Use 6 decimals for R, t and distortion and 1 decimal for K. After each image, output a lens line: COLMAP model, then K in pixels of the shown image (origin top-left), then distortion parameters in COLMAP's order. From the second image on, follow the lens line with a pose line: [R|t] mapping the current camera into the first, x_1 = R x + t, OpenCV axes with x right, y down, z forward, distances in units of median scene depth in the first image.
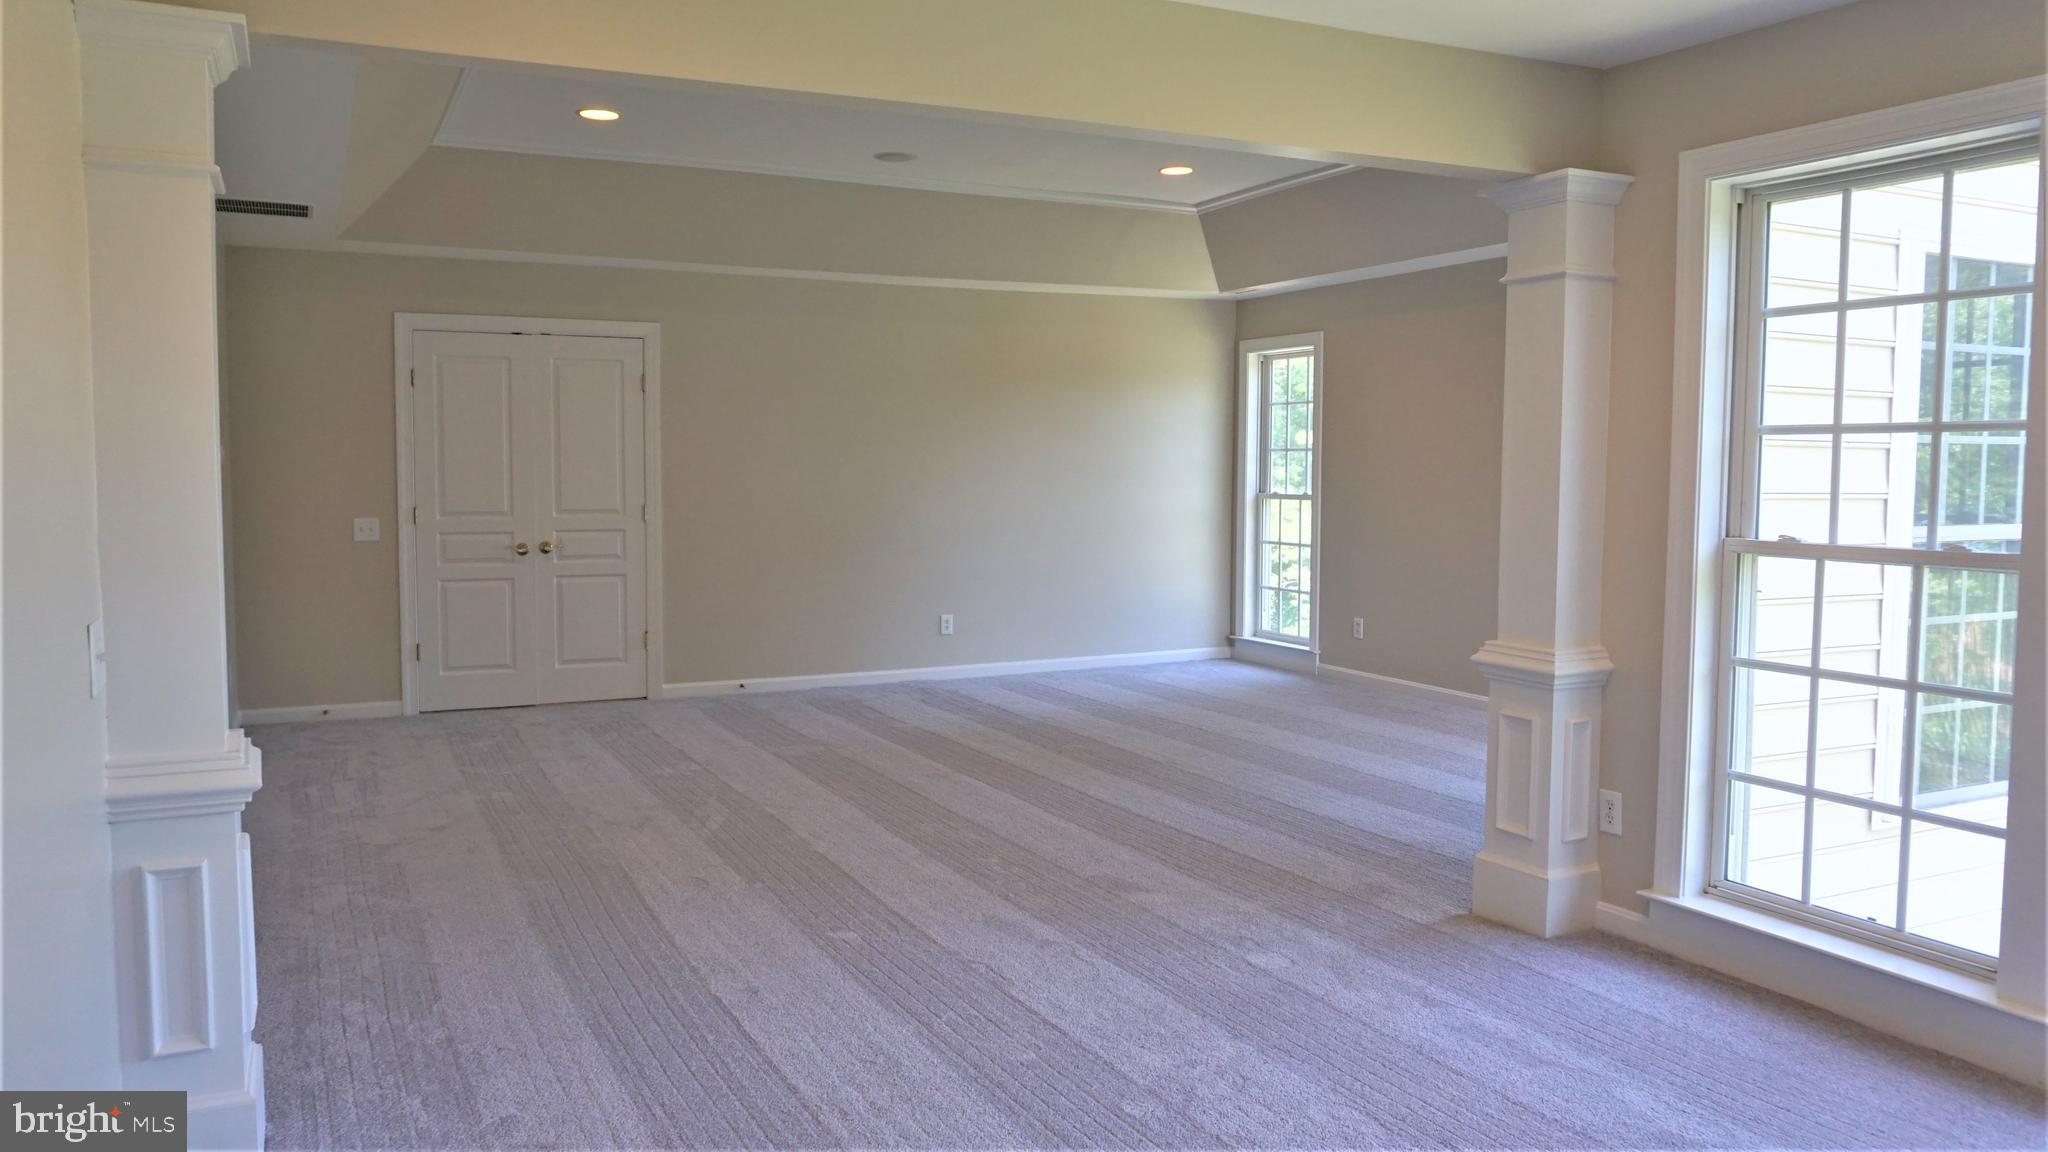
lens RADIAL K [[1474.2, 0, 1024.0], [0, 1474.2, 576.0], [0, 0, 1]] dist [-0.050218, 0.040251]
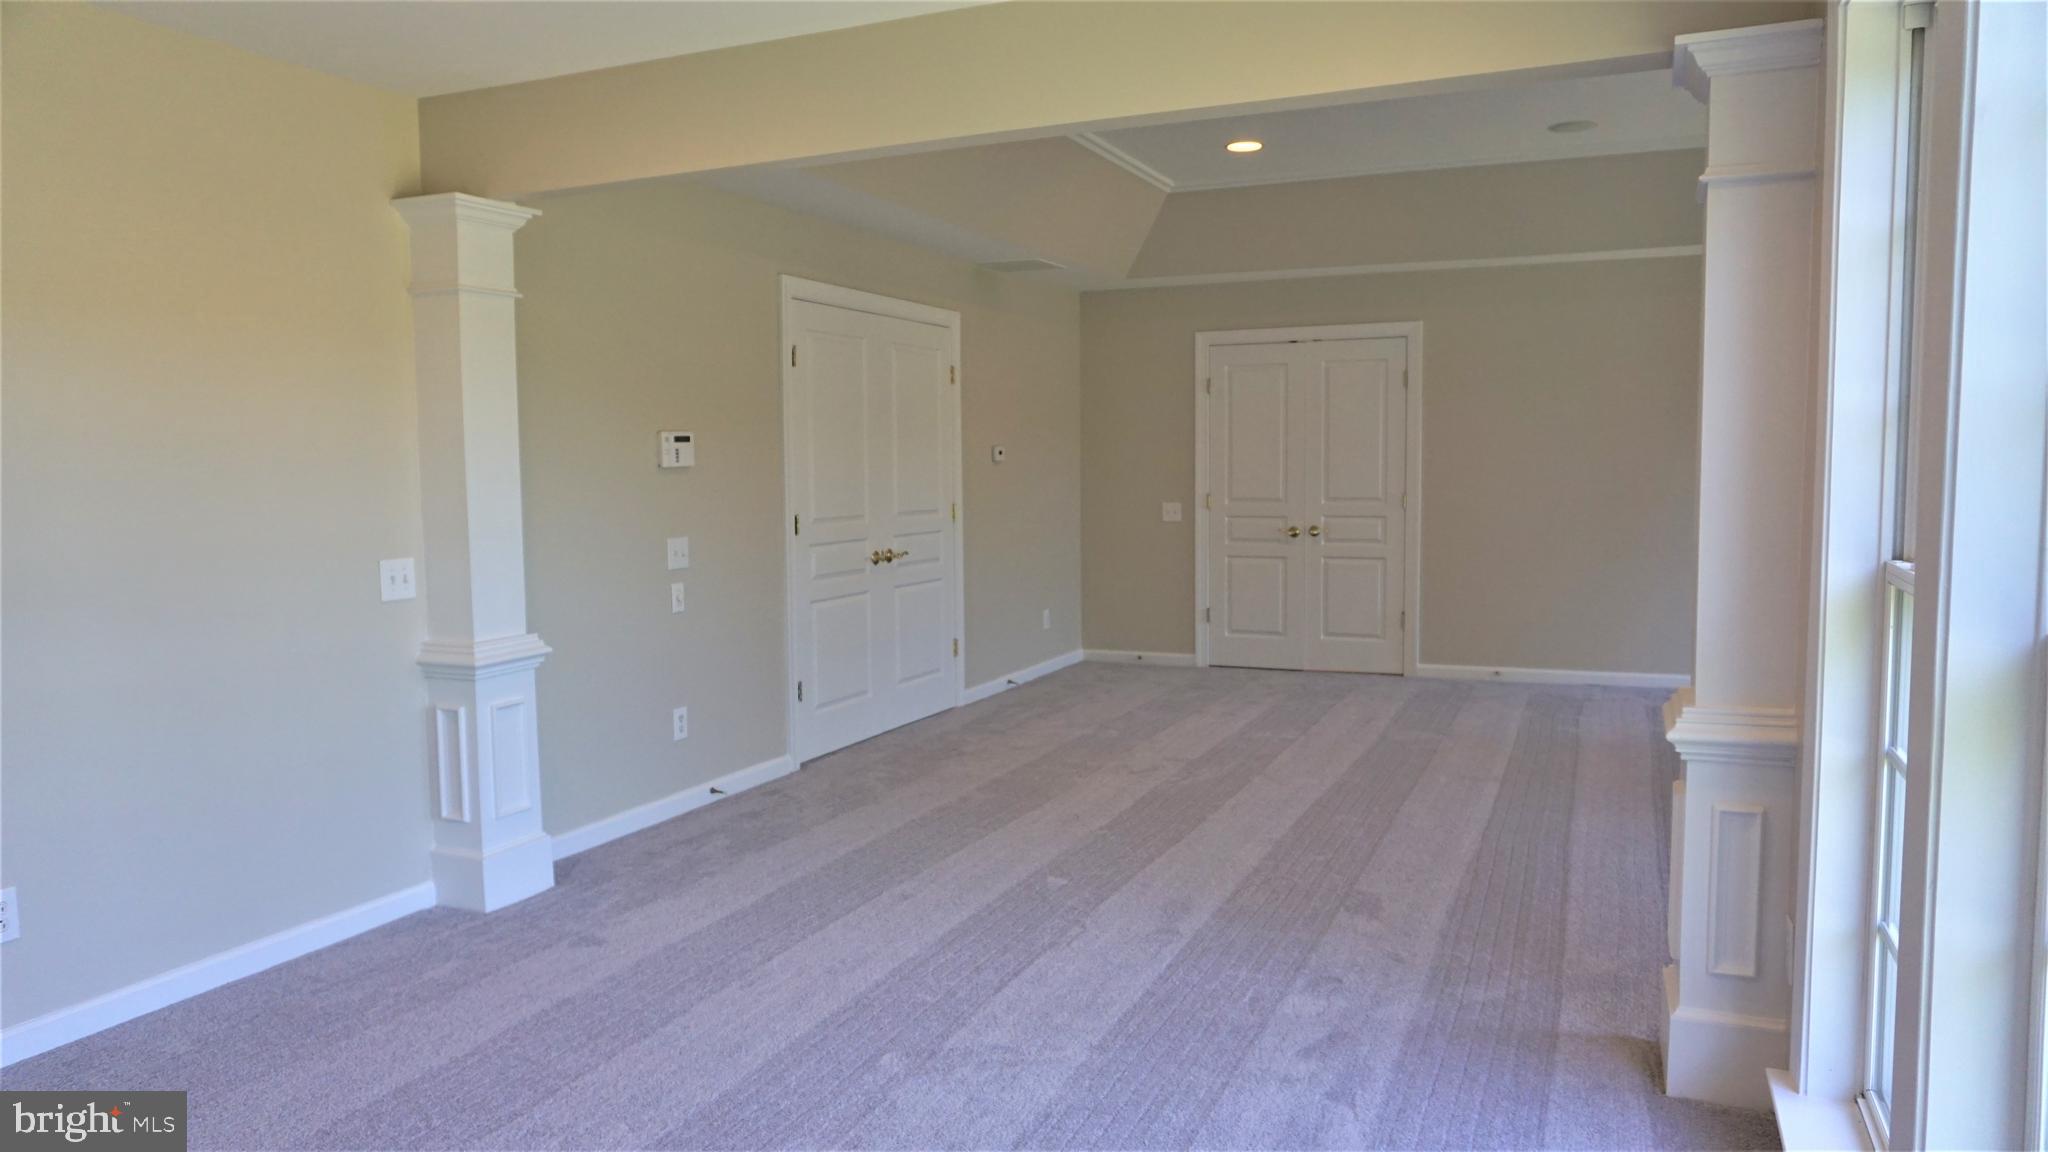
lens RADIAL K [[1366.4, 0, 1028.0], [0, 1366.4, 575.8], [0, 0, 1]] dist [-0.043839, 0.024239]
pose [[0.641374, 0.052297, -0.765444, 0.556520], [-0.041017, 0.998585, 0.033858, -0.018968], [0.766131, 0.009681, 0.642612, 0.268651]]
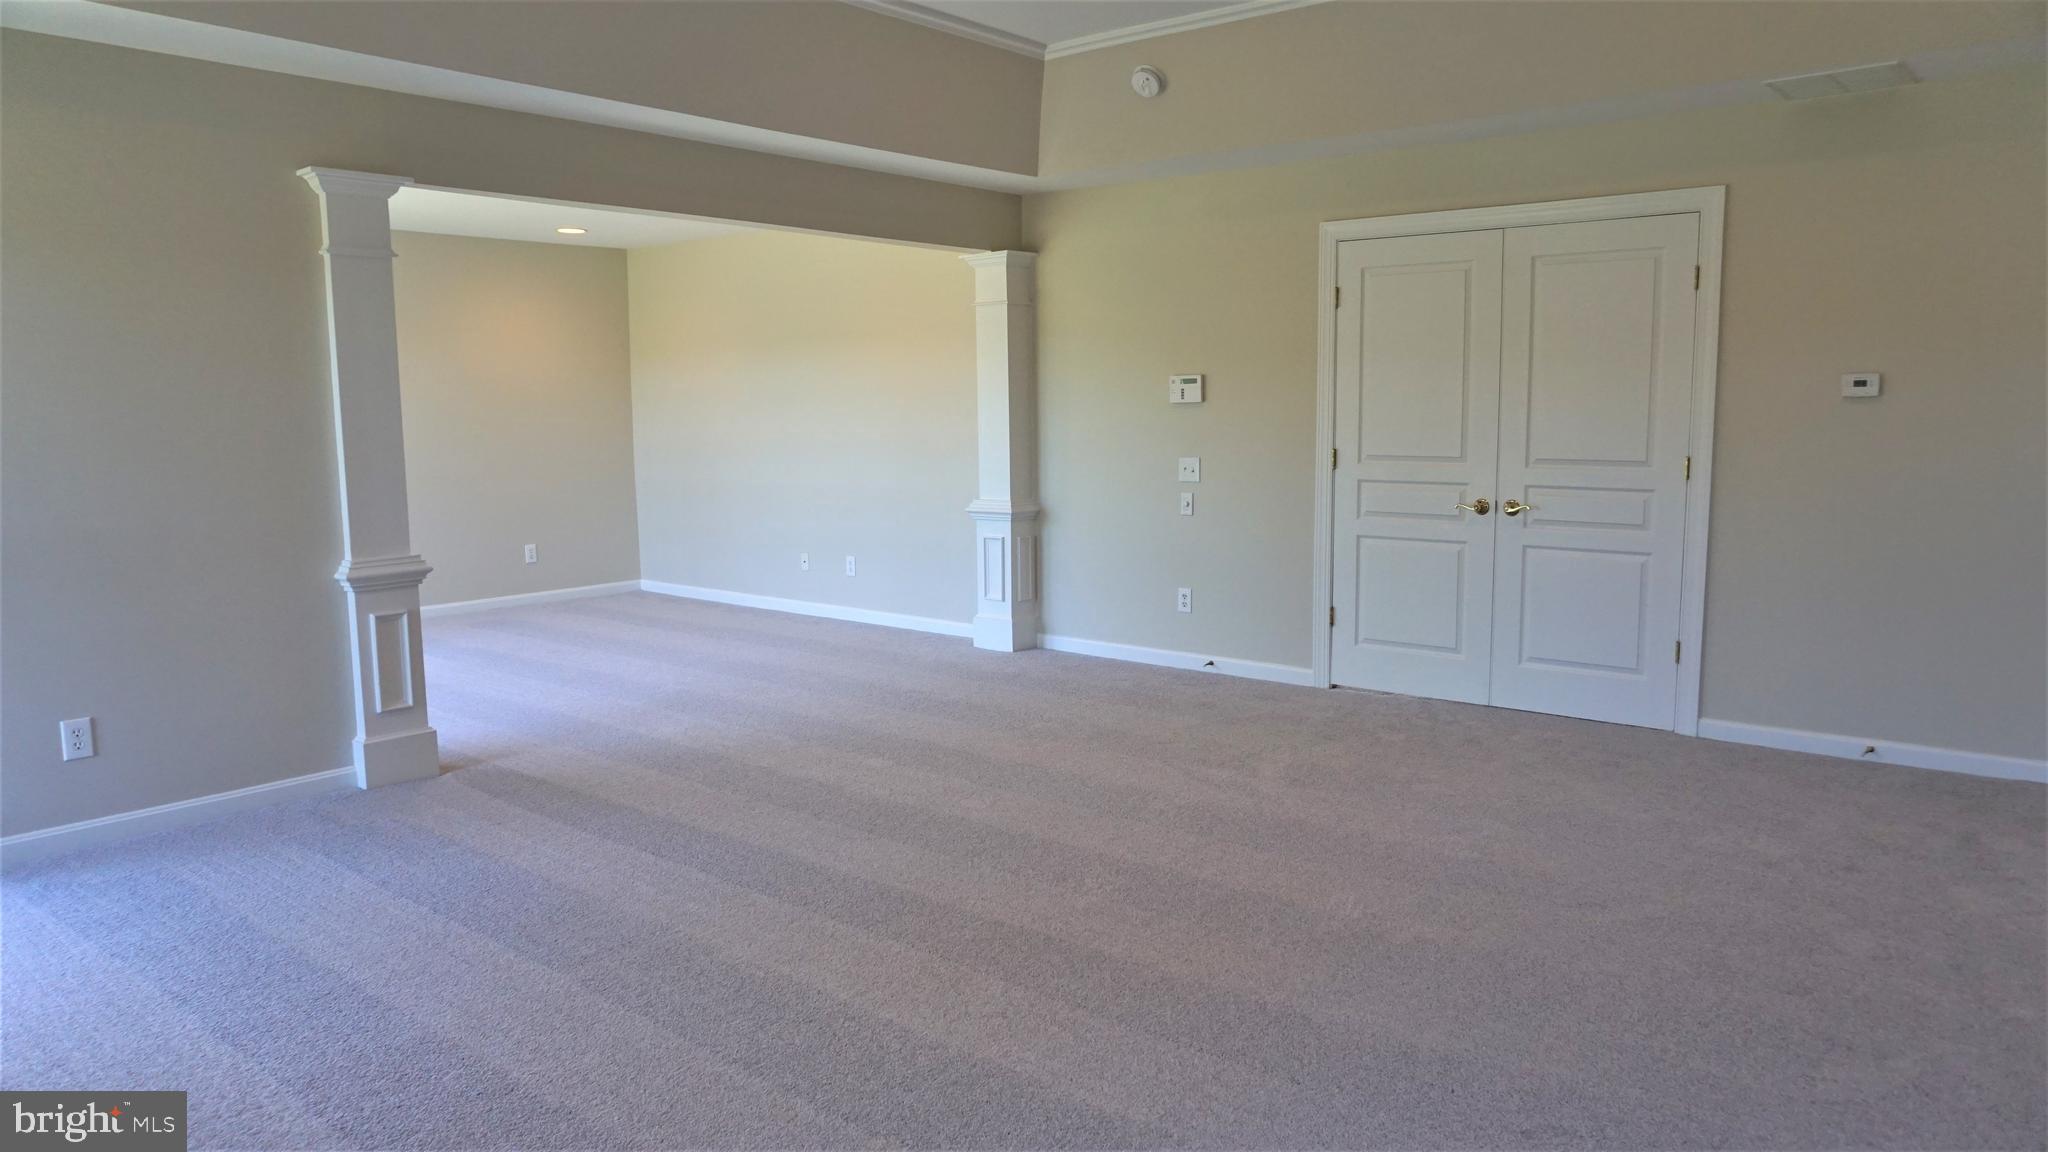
lens RADIAL K [[1366.4, 0, 1028.0], [0, 1366.4, 575.8], [0, 0, 1]] dist [-0.043839, 0.024239]
pose [[-0.919498, 0.041523, -0.390897, 0.162534], [-0.031332, 0.983500, 0.178174, -0.159647], [0.391845, 0.176078, -0.903025, 2.505644]]
